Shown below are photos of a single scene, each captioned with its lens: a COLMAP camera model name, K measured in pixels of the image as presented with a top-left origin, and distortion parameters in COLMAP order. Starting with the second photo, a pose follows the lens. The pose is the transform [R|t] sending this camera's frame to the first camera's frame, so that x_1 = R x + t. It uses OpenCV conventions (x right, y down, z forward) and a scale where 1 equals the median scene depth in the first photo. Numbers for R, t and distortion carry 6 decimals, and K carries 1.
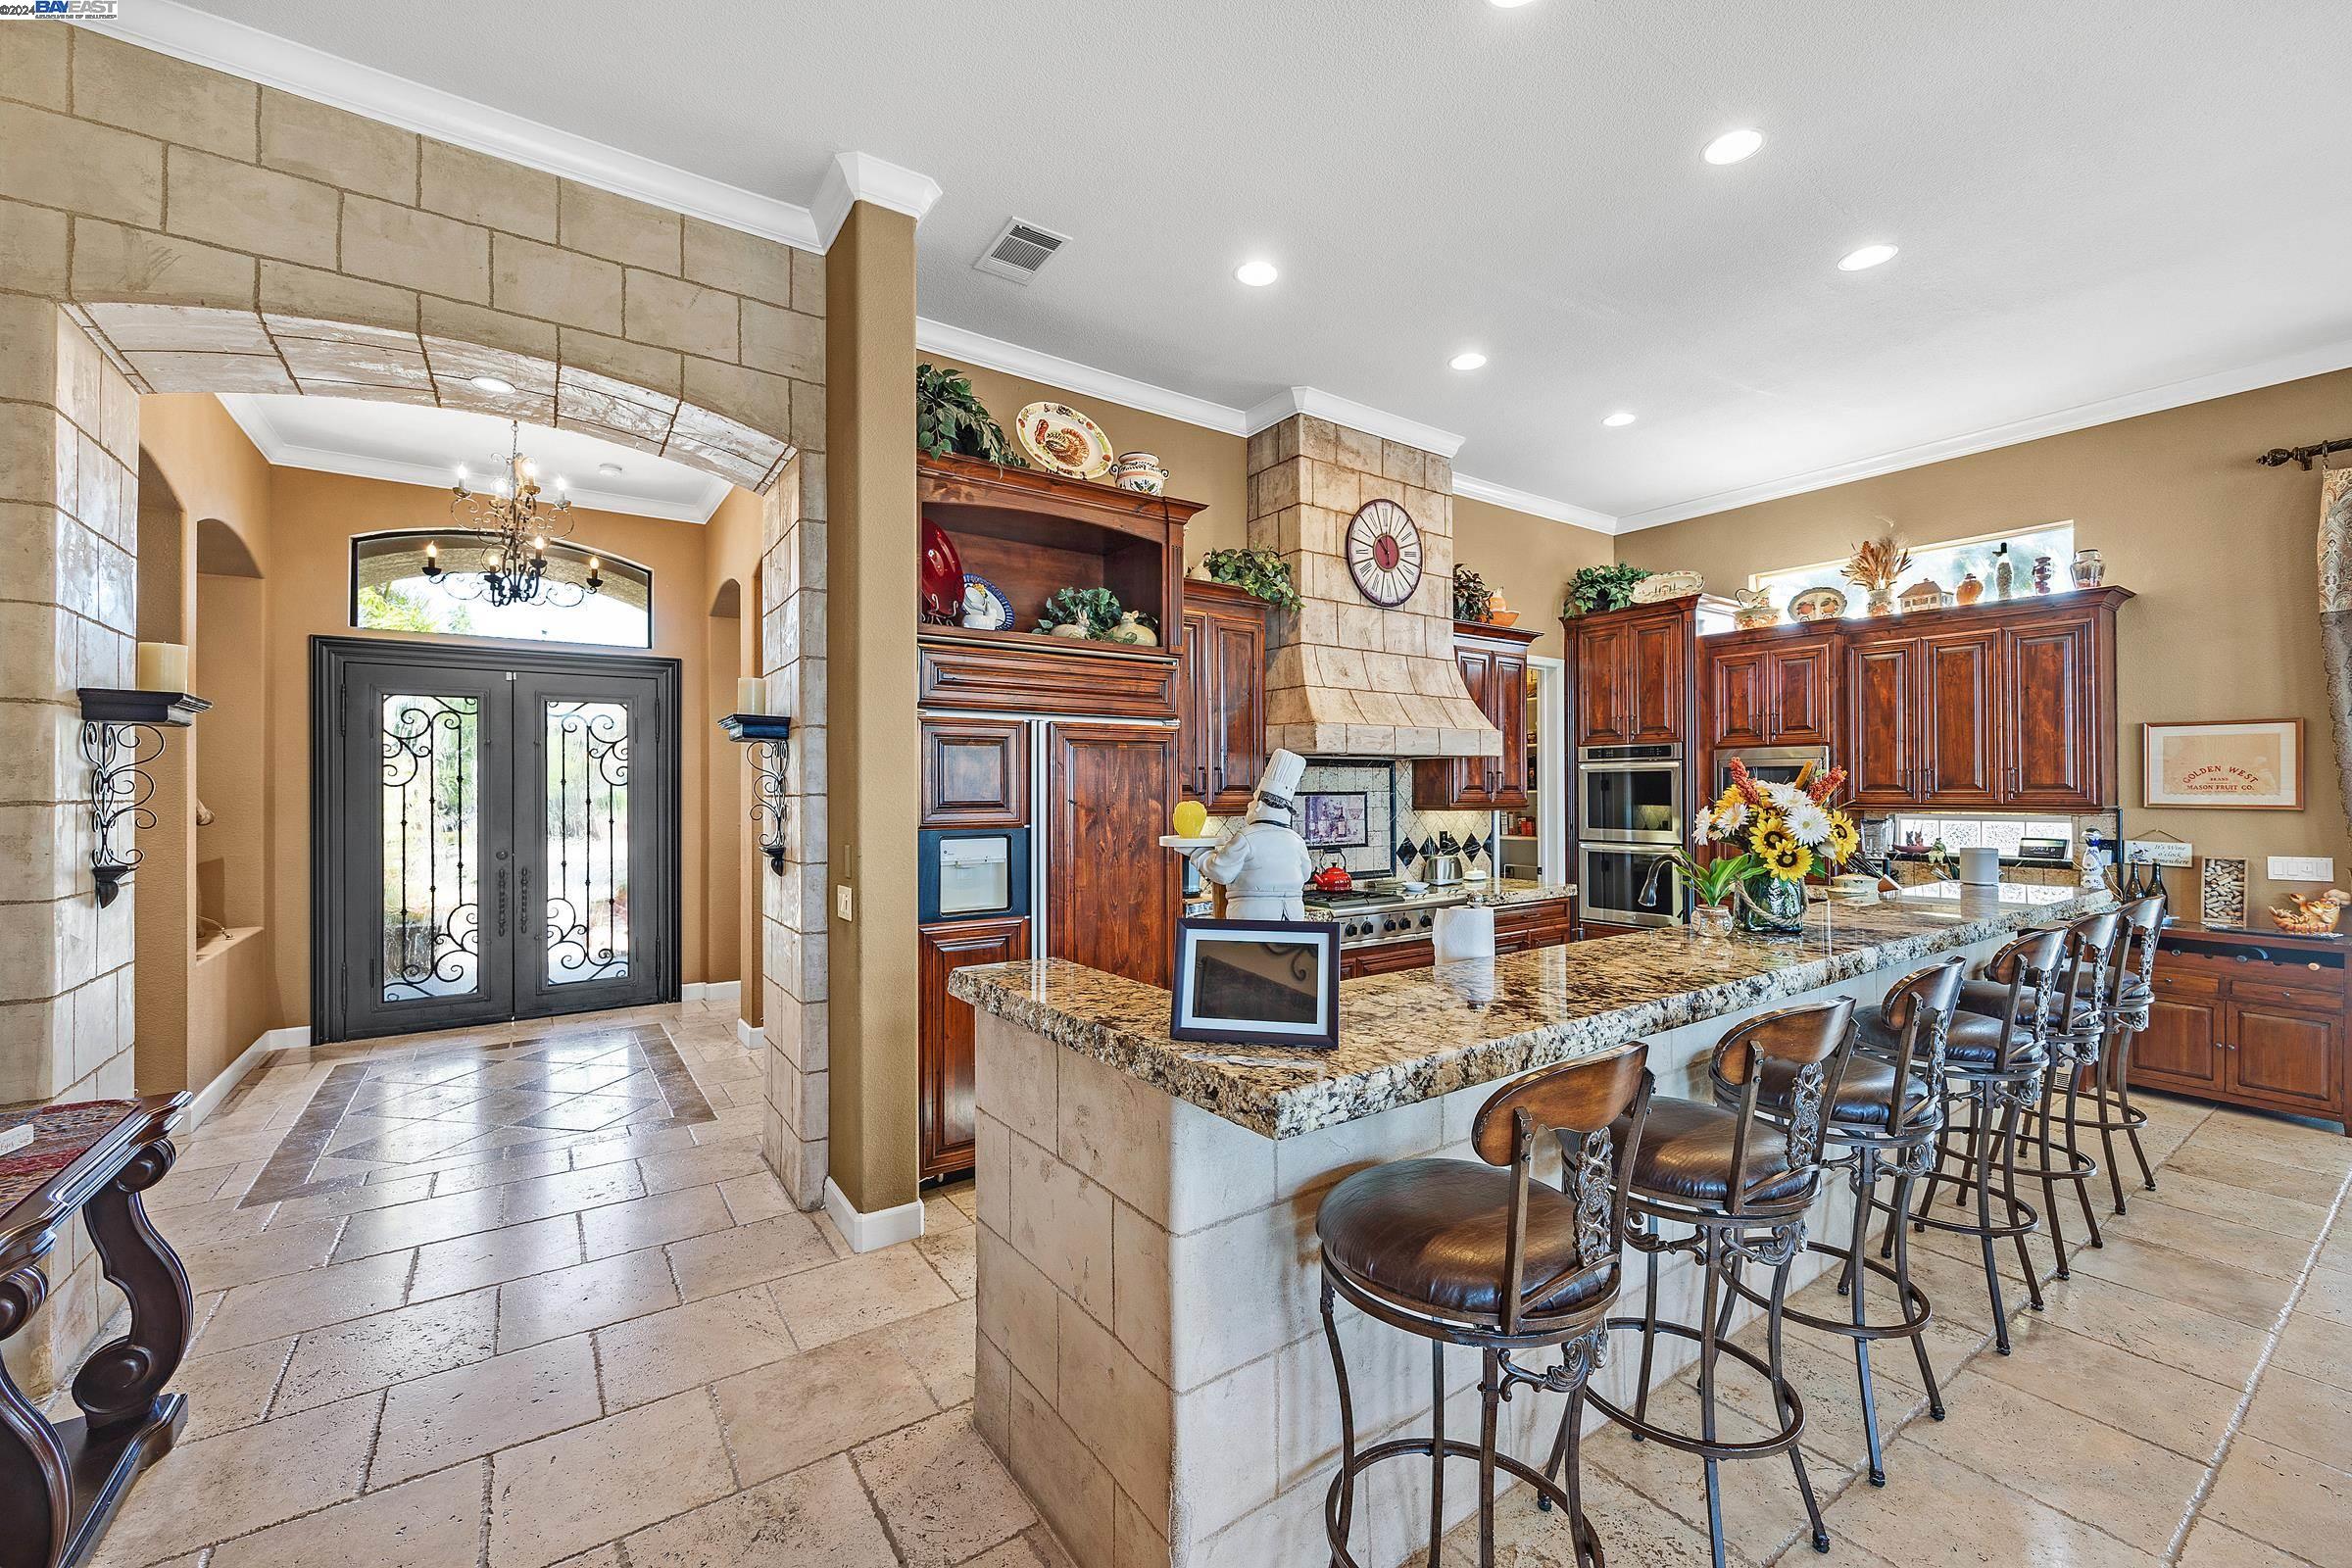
lens RADIAL K [[944.0, 0, 1175.4], [0, 944.0, 782.9], [0, 0, 1]] dist [-0.002003, -0.000319]
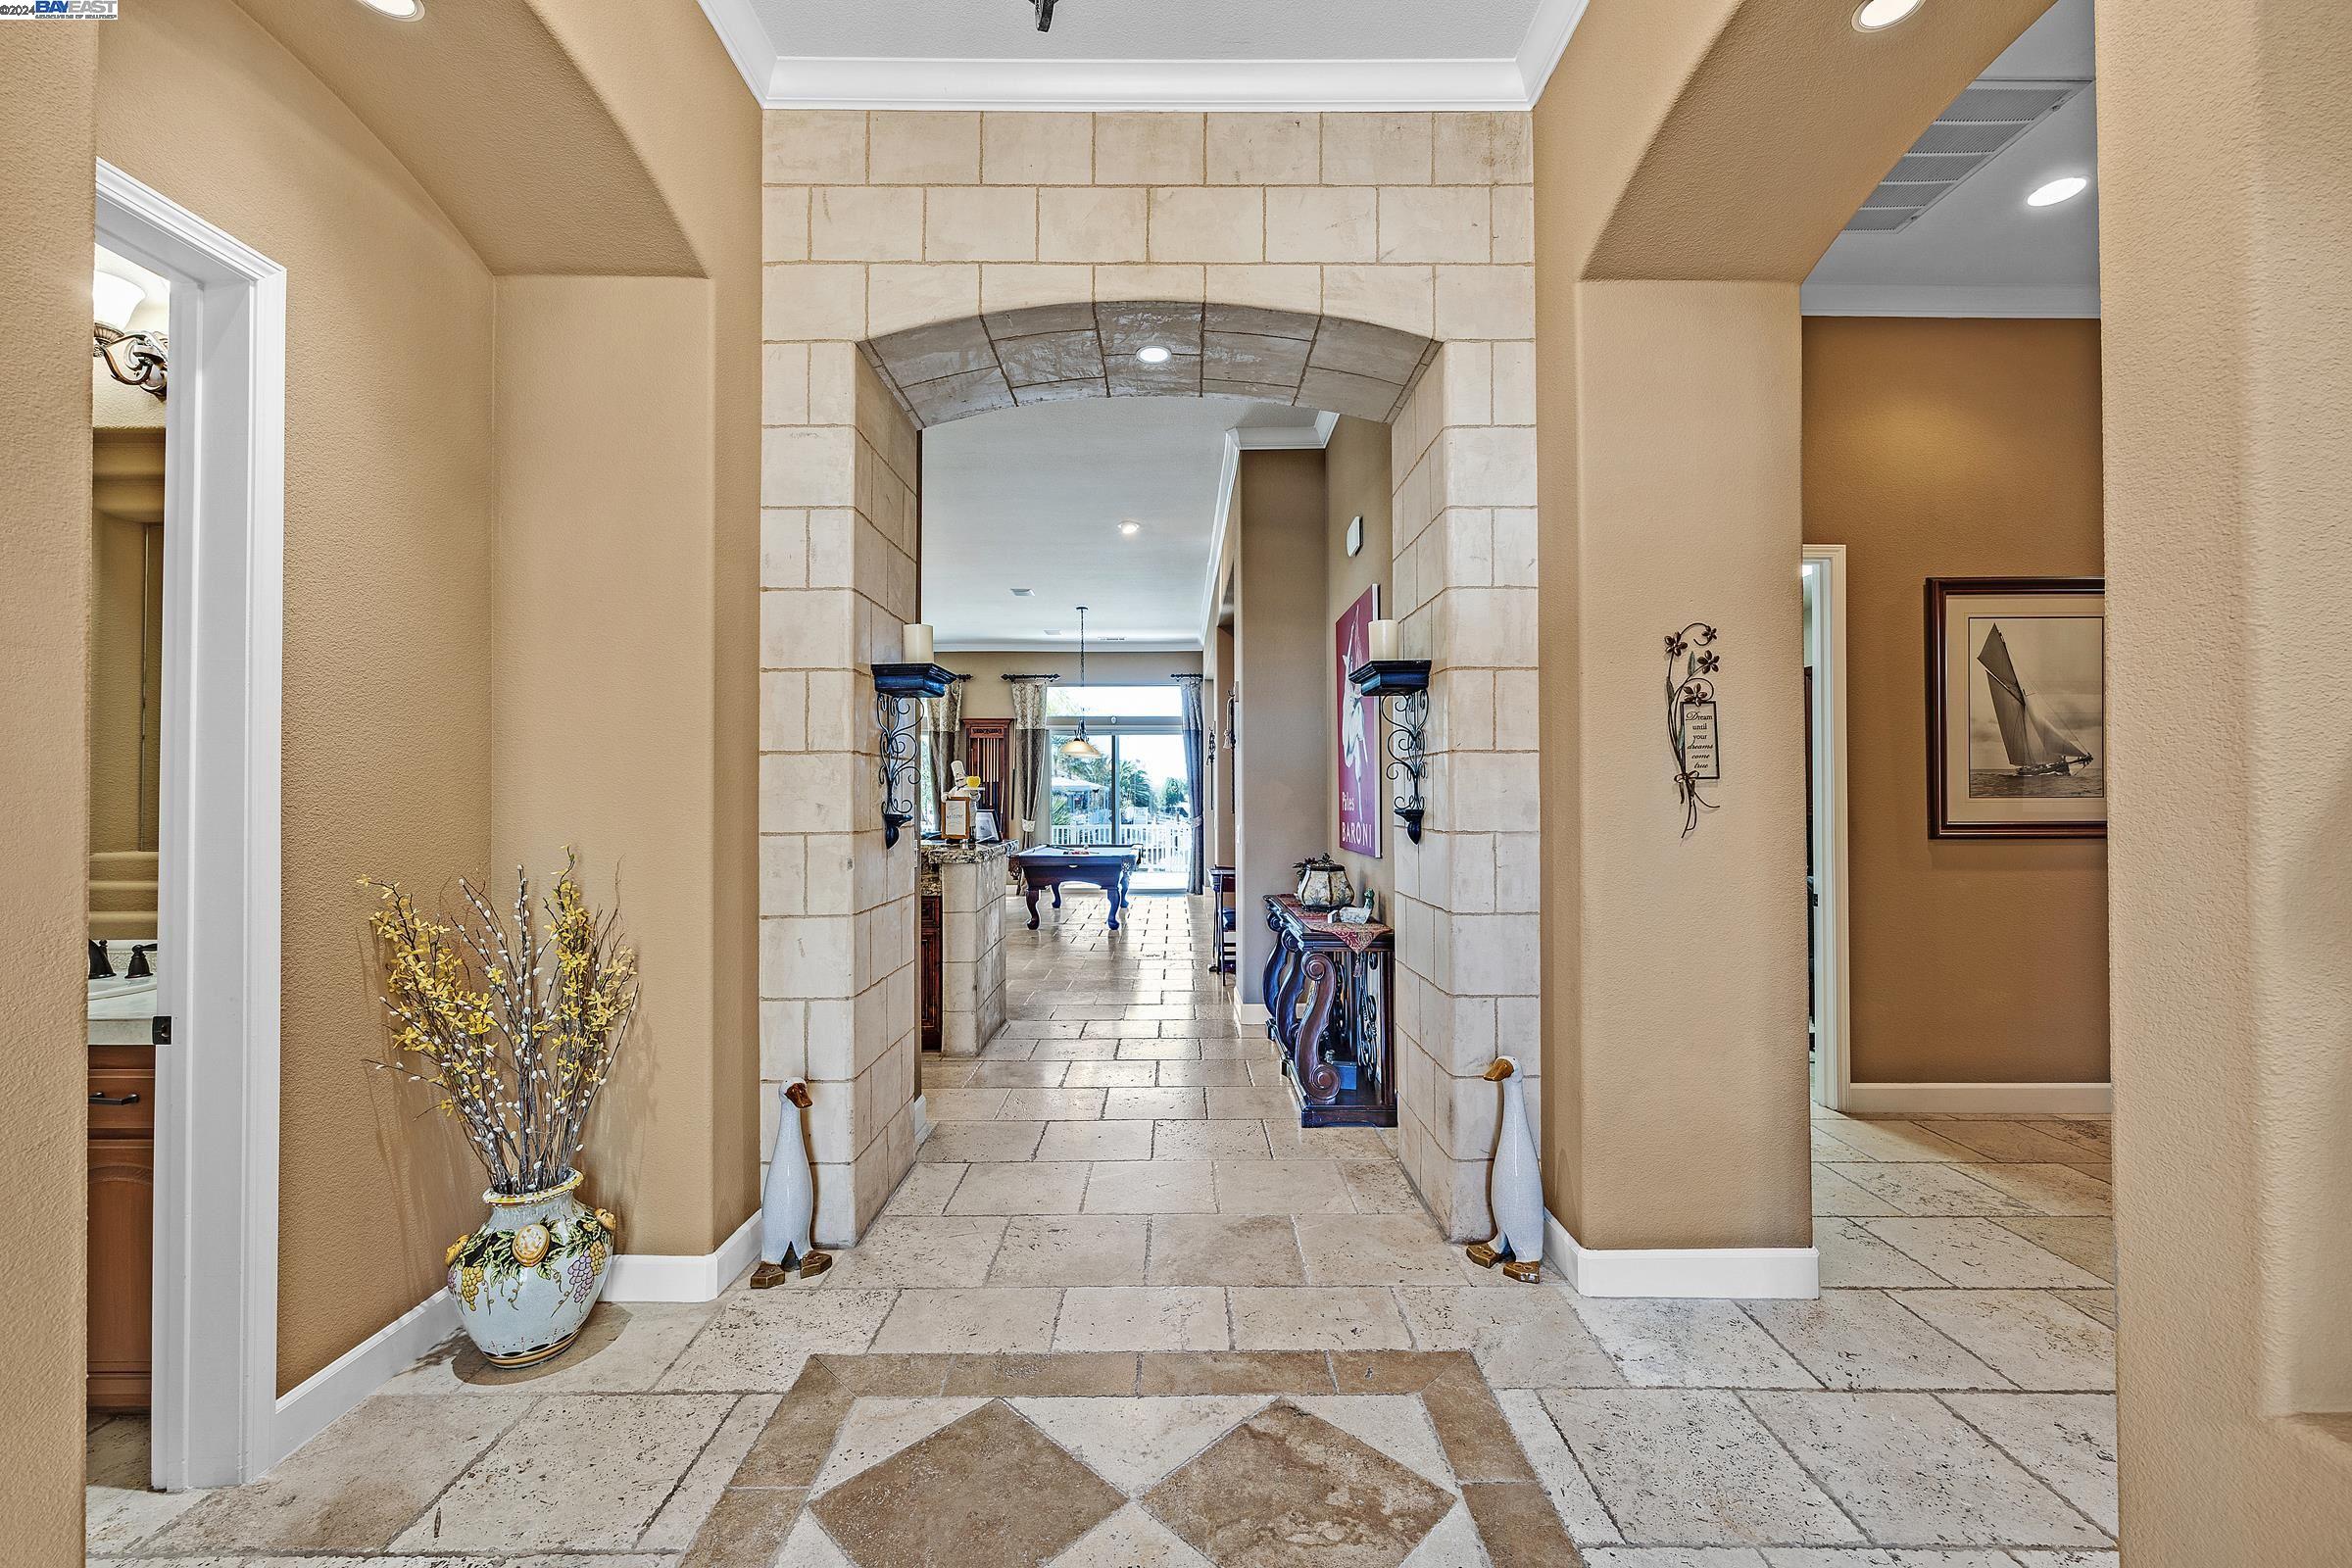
lens RADIAL K [[944.0, 0, 1175.4], [0, 944.0, 782.9], [0, 0, 1]] dist [-0.002003, -0.000319]
pose [[-0.821627, 0.017825, 0.569747, -0.820947], [0.005568, 0.999714, -0.023246, 0.041582], [-0.569998, -0.015927, -0.821491, 1.136223]]
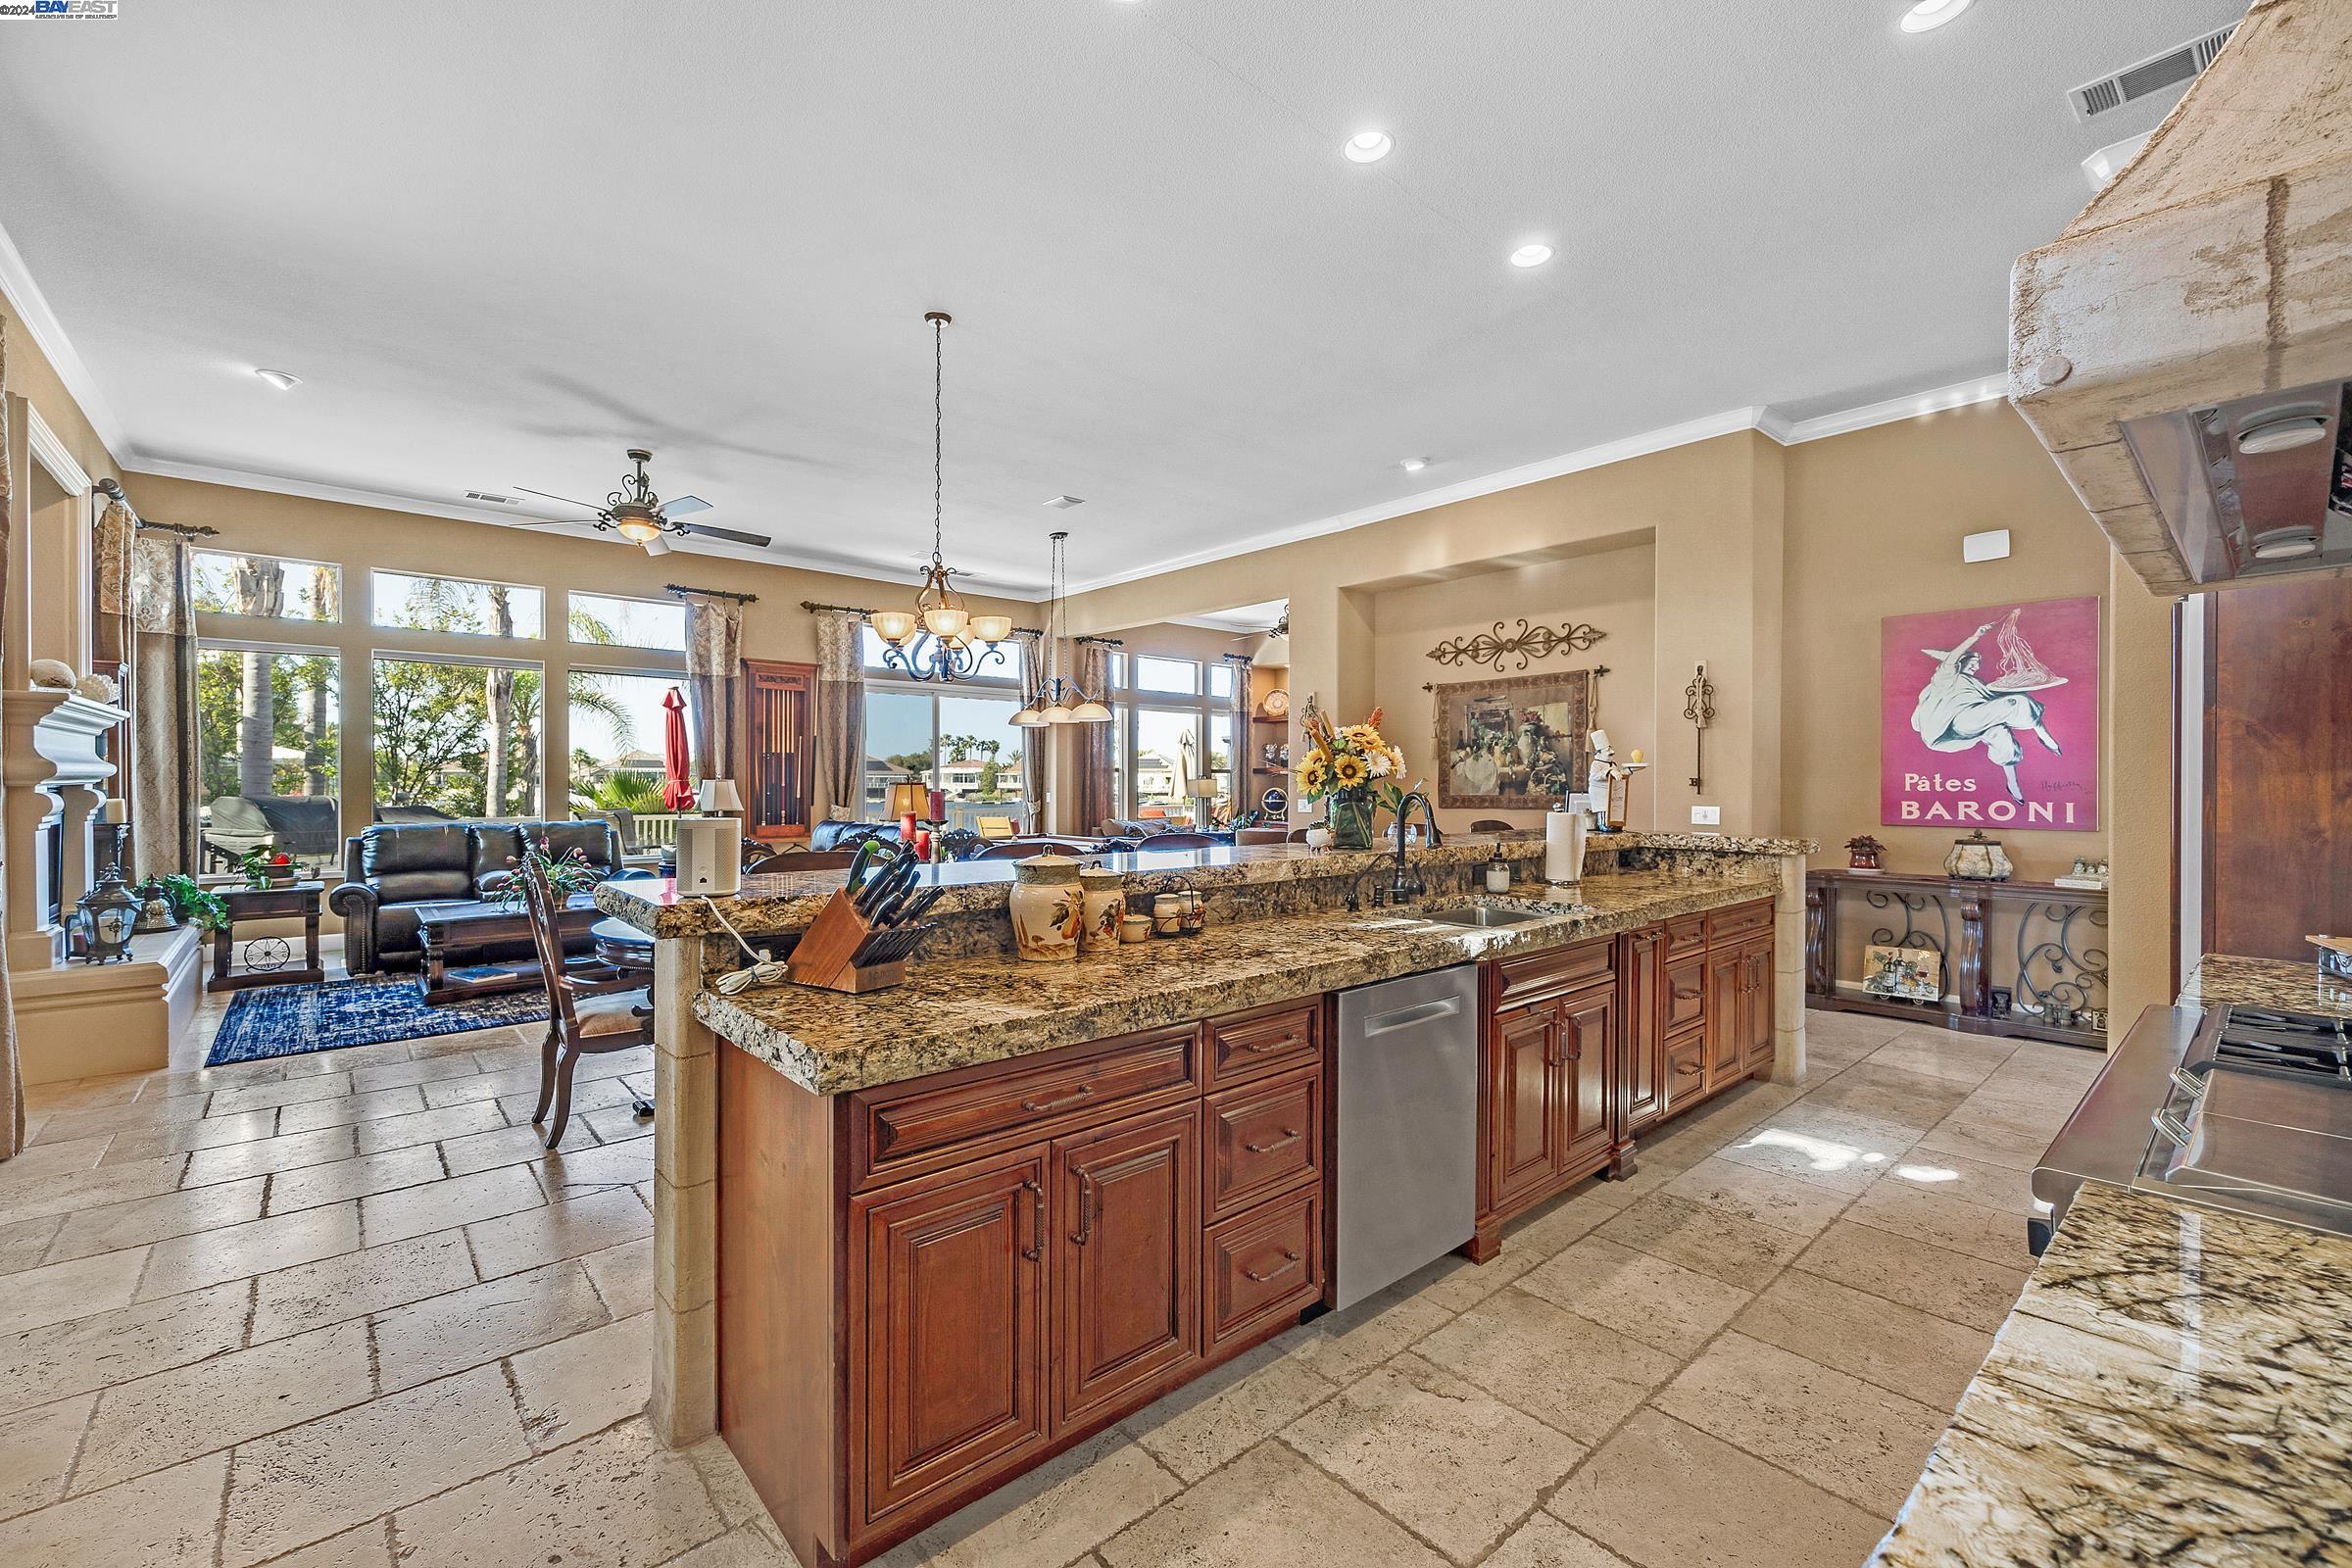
lens RADIAL K [[976.3, 0, 1178.8], [0, 976.3, 782.1], [0, 0, 1]] dist [0.003135, -0.000512]
pose [[-0.993516, -0.001066, -0.113687, 0.563584], [-0.000509, 0.999988, -0.004930, 0.043496], [0.113691, -0.004840, -0.993504, 1.257456]]
